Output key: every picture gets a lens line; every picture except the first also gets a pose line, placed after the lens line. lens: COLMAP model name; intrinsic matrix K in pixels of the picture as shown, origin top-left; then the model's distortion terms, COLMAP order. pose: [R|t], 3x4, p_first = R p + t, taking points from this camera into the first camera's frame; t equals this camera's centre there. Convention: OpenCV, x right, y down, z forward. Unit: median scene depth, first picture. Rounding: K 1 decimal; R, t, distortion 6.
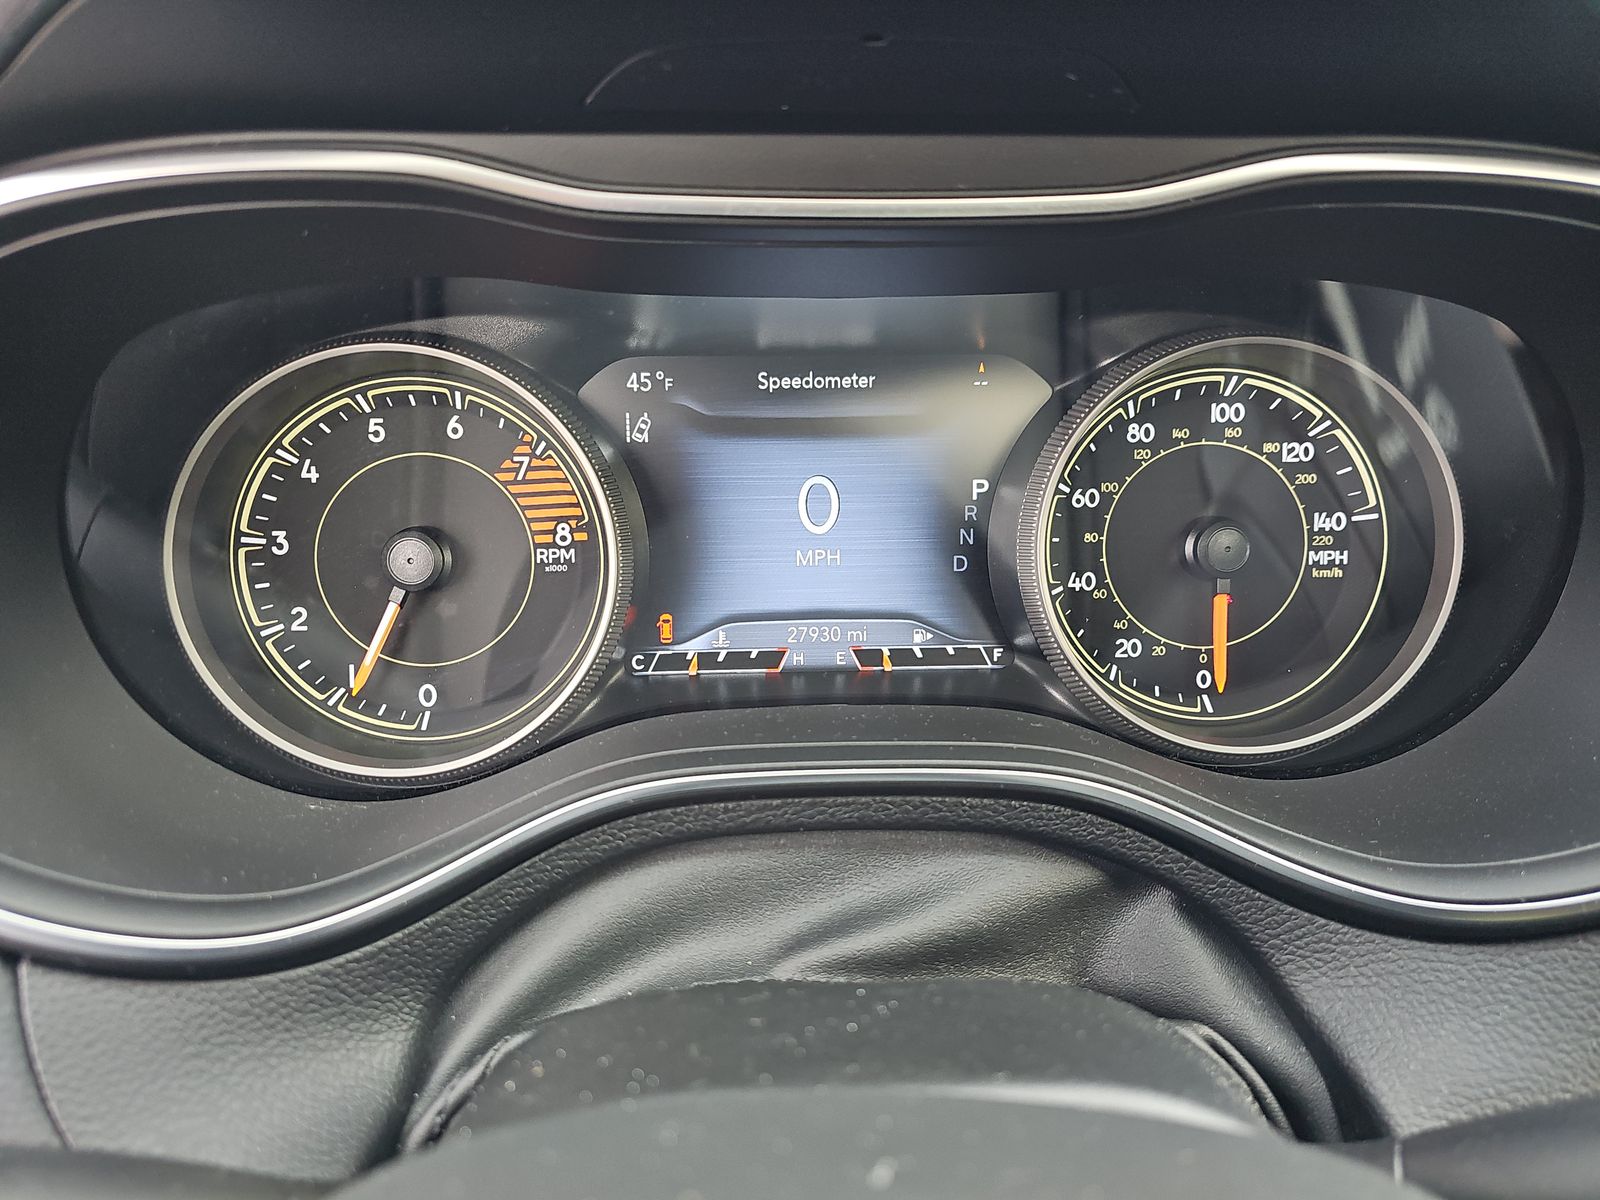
lens RADIAL K [[1061.9, 0, 800.0], [0, 1061.9, 594.8], [0, 0, 1]] dist [-0.004096, -0.004832]
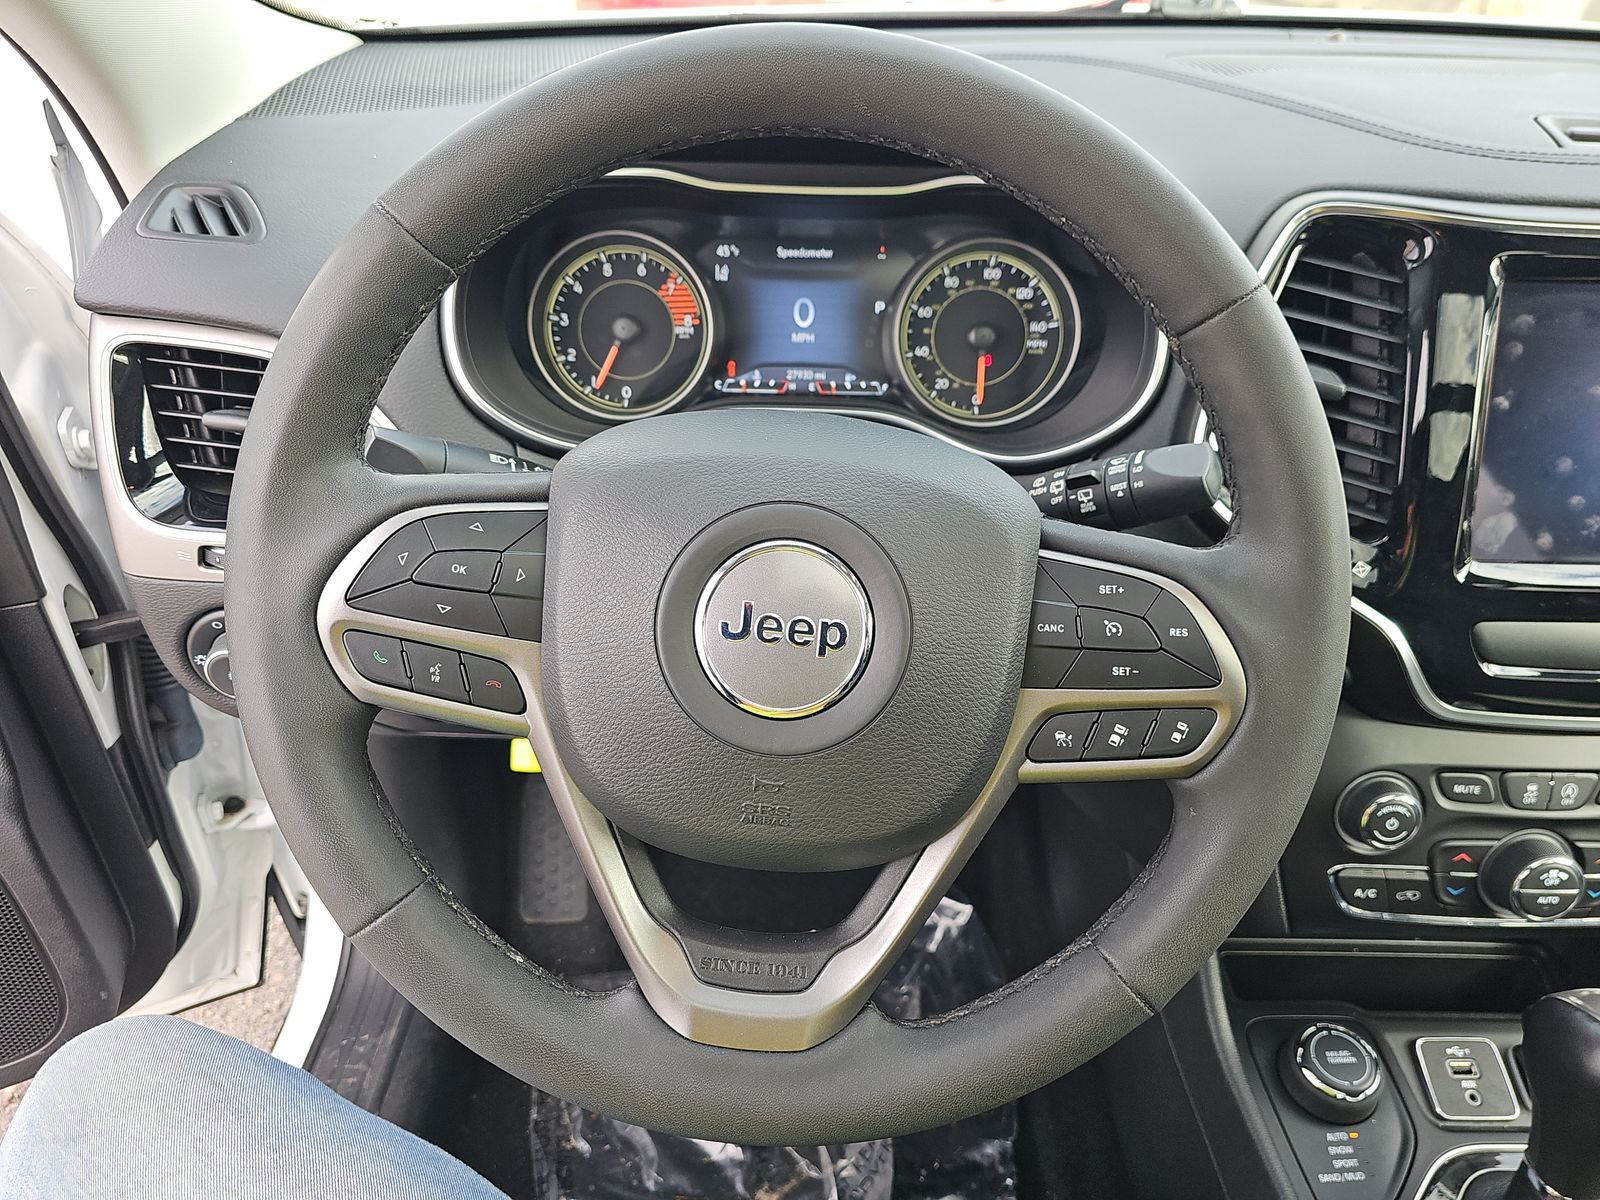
lens RADIAL K [[1061.9, 0, 801.5], [0, 1061.9, 608.4], [0, 0, 1]] dist [-0.004096, -0.004832]
pose [[0.997075, 0.049140, -0.058534, 0.175443], [-0.040864, 0.989998, 0.135033, 0.229823], [0.064584, -0.132246, 0.989111, -1.267103]]
